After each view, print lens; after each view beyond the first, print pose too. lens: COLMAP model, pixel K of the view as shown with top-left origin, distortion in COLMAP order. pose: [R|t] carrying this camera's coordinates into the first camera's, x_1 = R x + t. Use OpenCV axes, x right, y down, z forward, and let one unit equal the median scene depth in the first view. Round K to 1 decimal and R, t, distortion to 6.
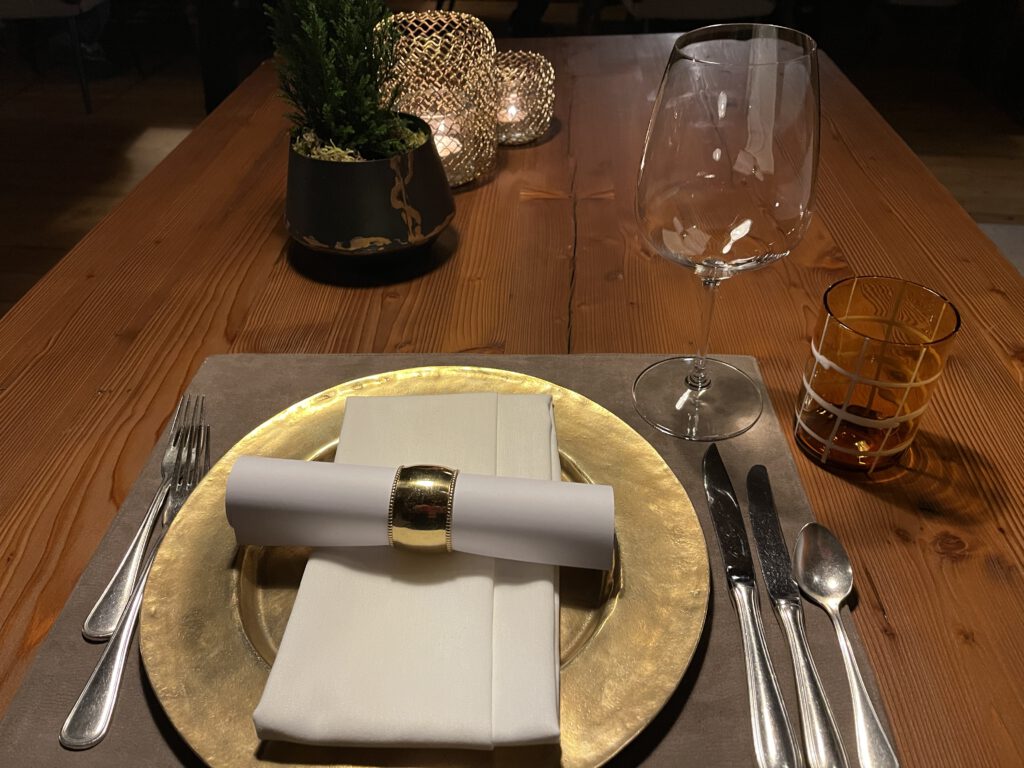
lens RADIAL K [[797.4, 0, 497.8], [0, 797.4, 379.5], [0, 0, 1]] dist [0.067485, -0.103758]
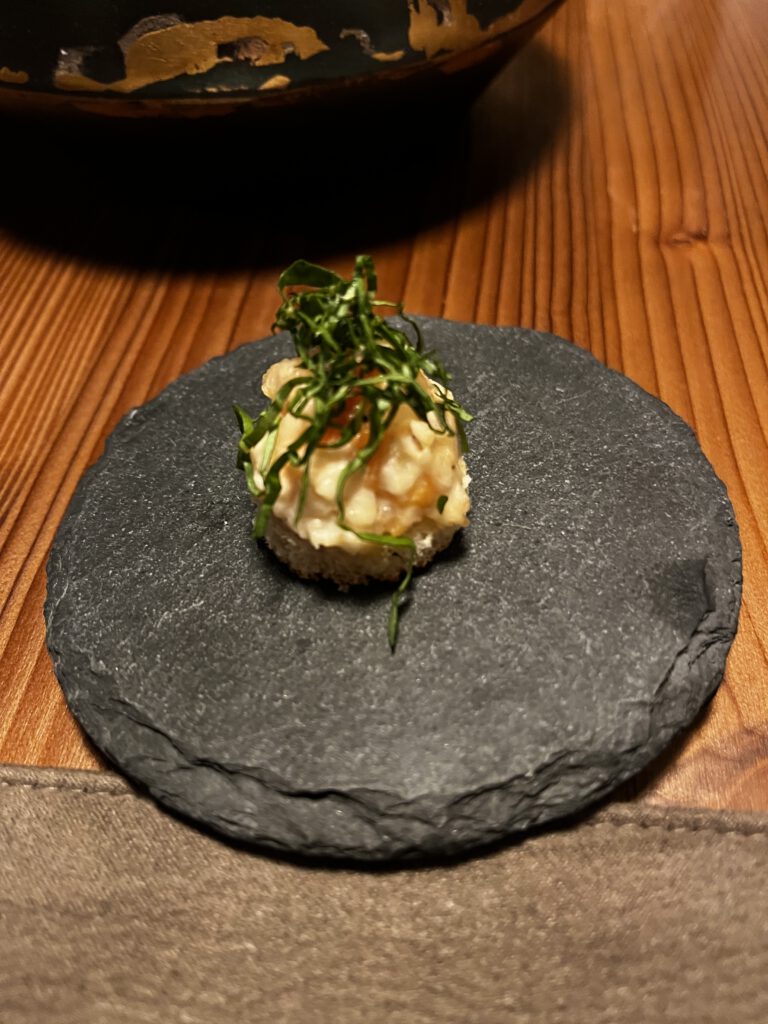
lens RADIAL K [[797.4, 0, 384.0], [0, 797.4, 512.0], [0, 0, 1]] dist [0.067485, -0.103758]
pose [[0.998510, 0.025757, -0.048102, -0.105015], [-0.013256, 0.969671, 0.244056, -0.107740], [0.052929, -0.243054, 0.968568, 0.772352]]
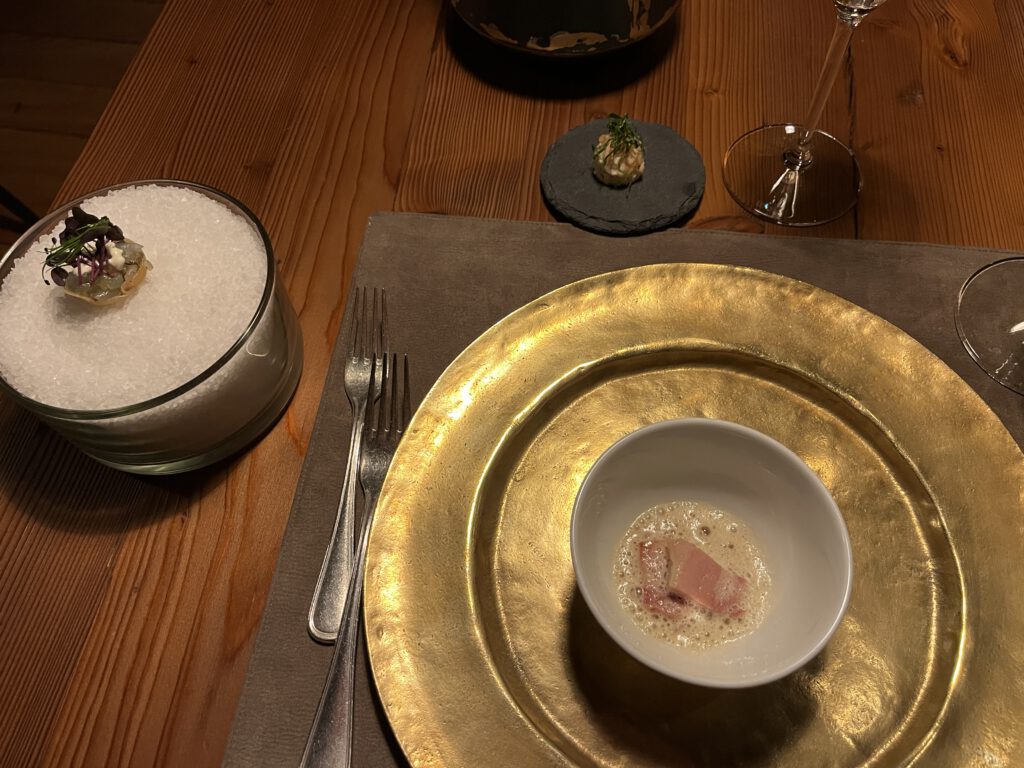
lens RADIAL K [[797.4, 0, 497.8], [0, 797.4, 379.5], [0, 0, 1]] dist [0.067485, -0.103758]
pose [[0.997440, 0.058070, -0.041722, -0.180536], [-0.037264, 0.920136, 0.389822, -0.167595], [0.061027, -0.387269, 0.919945, 0.222562]]
